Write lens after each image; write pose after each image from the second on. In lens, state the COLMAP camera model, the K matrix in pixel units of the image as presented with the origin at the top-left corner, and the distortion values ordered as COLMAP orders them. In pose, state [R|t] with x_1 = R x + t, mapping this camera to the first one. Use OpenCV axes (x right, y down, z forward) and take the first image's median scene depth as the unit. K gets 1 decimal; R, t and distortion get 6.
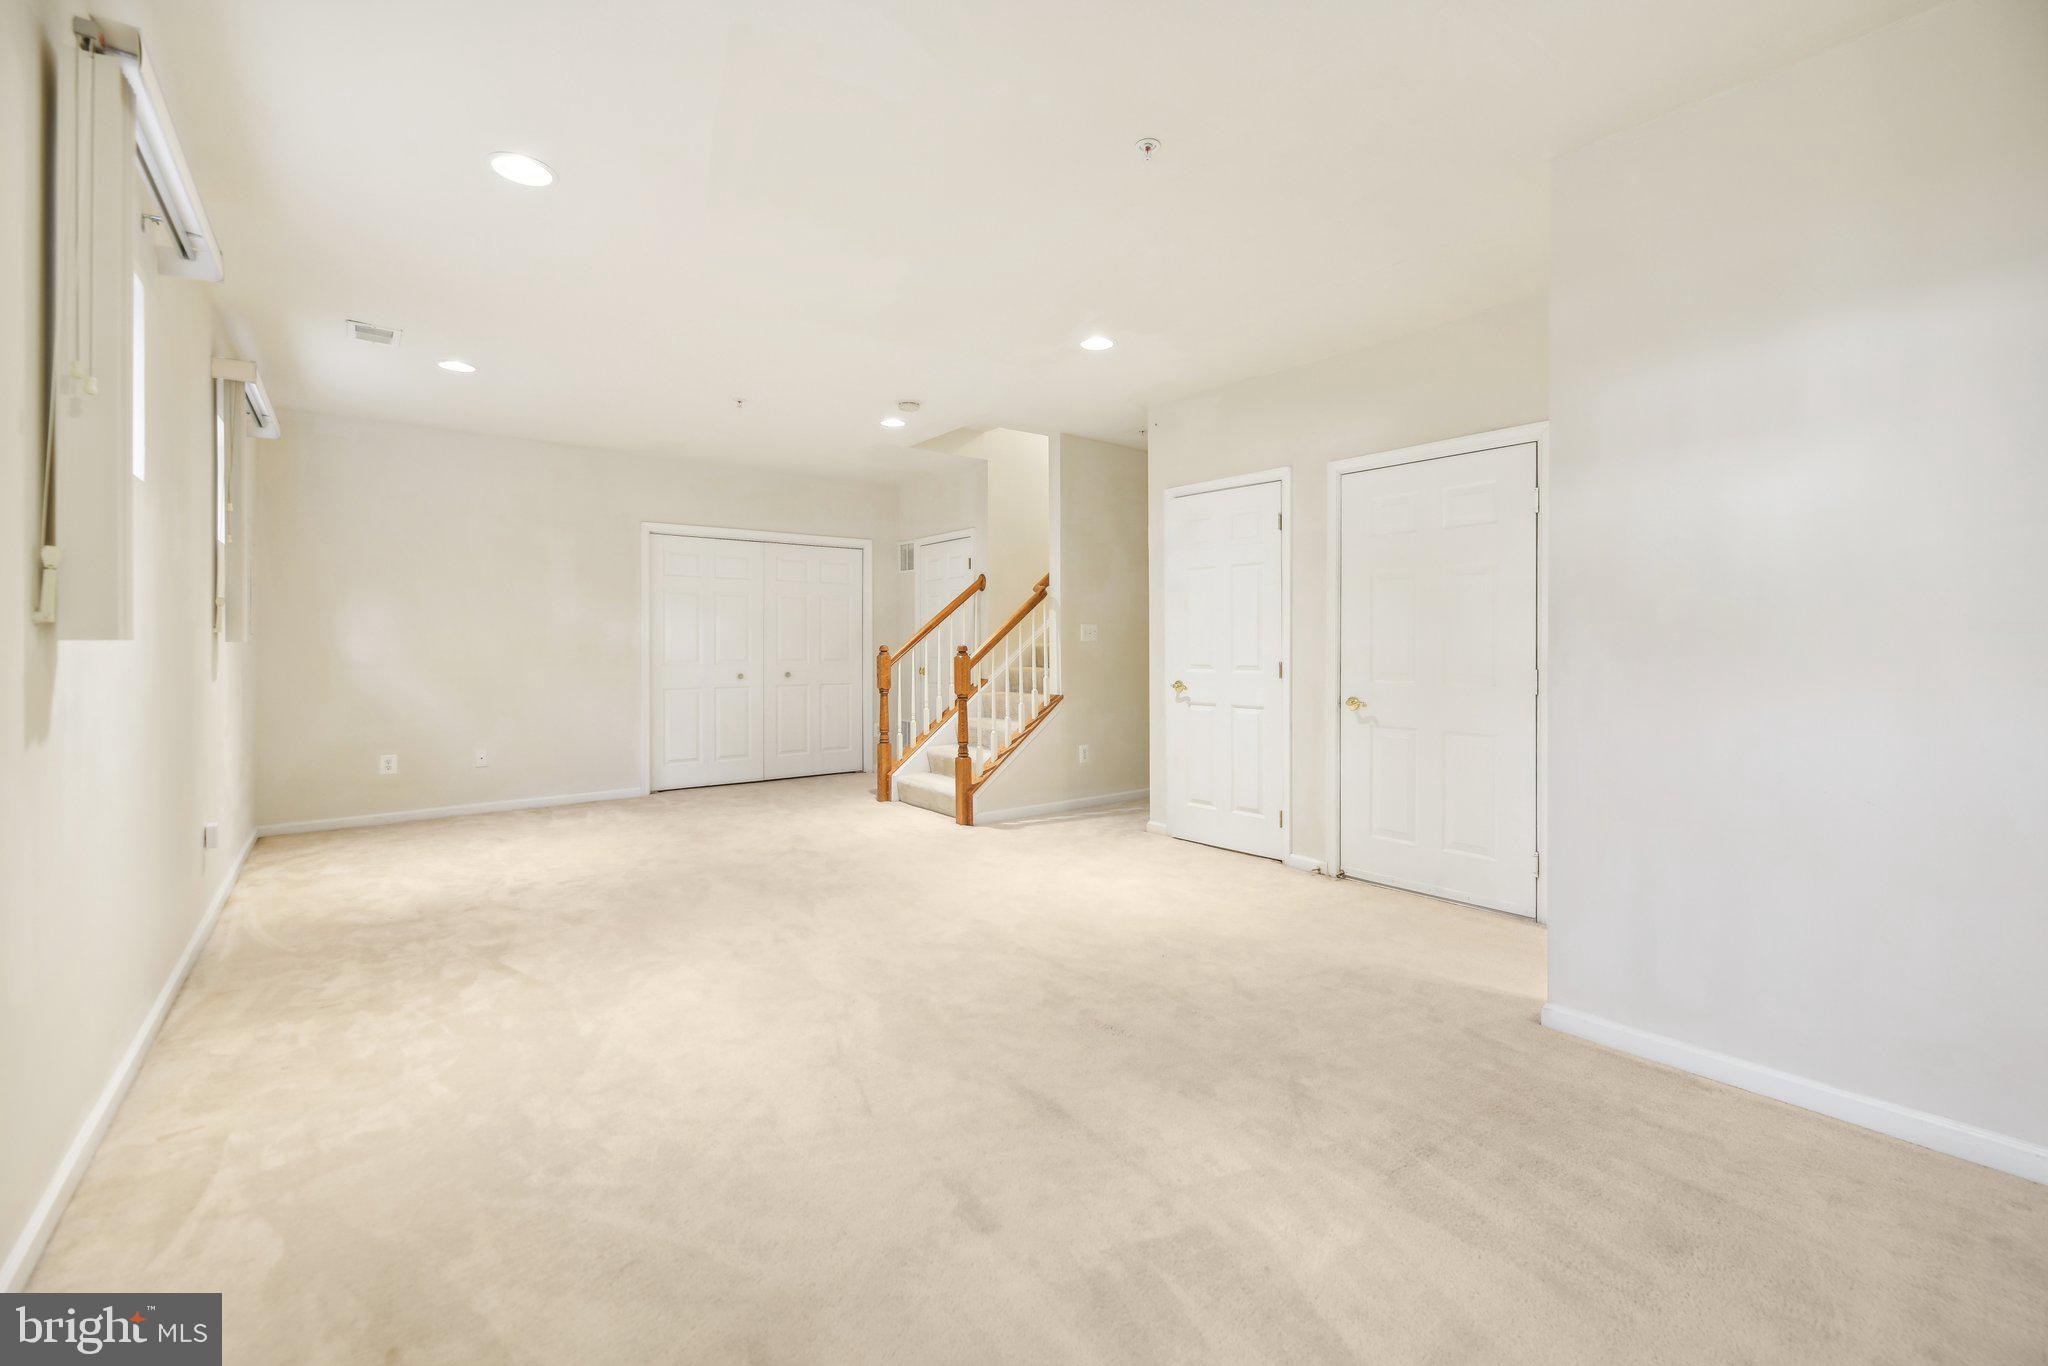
lens RADIAL K [[865.6, 0, 1020.7], [0, 865.6, 668.4], [0, 0, 1]] dist [0.000259, -0.000780]
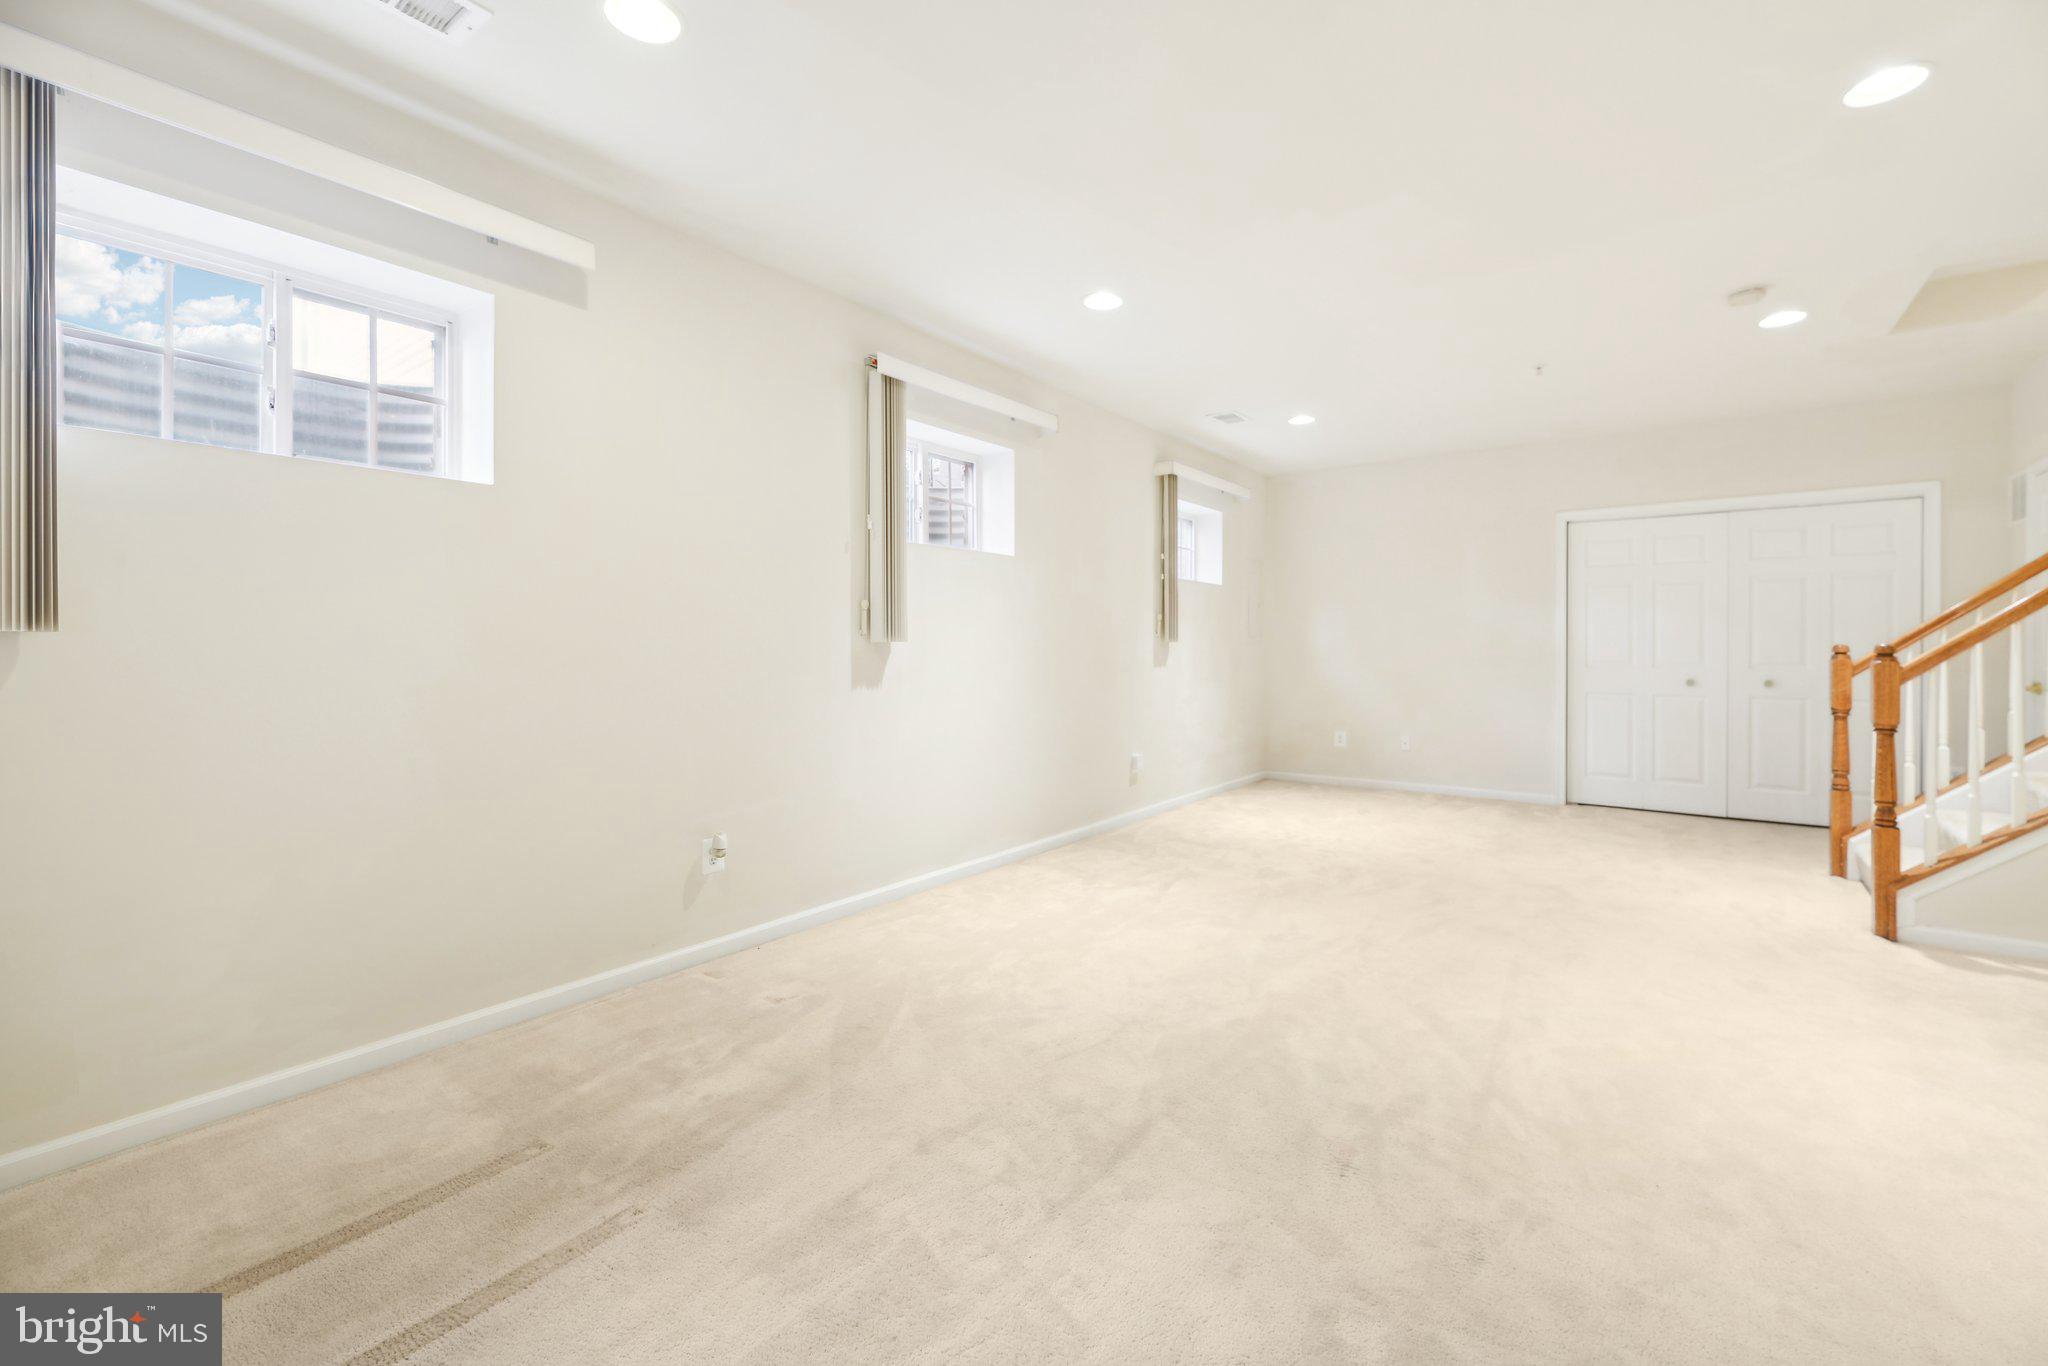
lens RADIAL K [[837.4, 0, 1056.8], [0, 837.4, 674.7], [0, 0, 1]] dist [-0.001602, -0.000174]
pose [[0.277981, 0.034174, -0.959978, 0.336796], [-0.024801, 0.999289, 0.028391, -0.007239], [0.960266, 0.015916, 0.278631, 0.268905]]
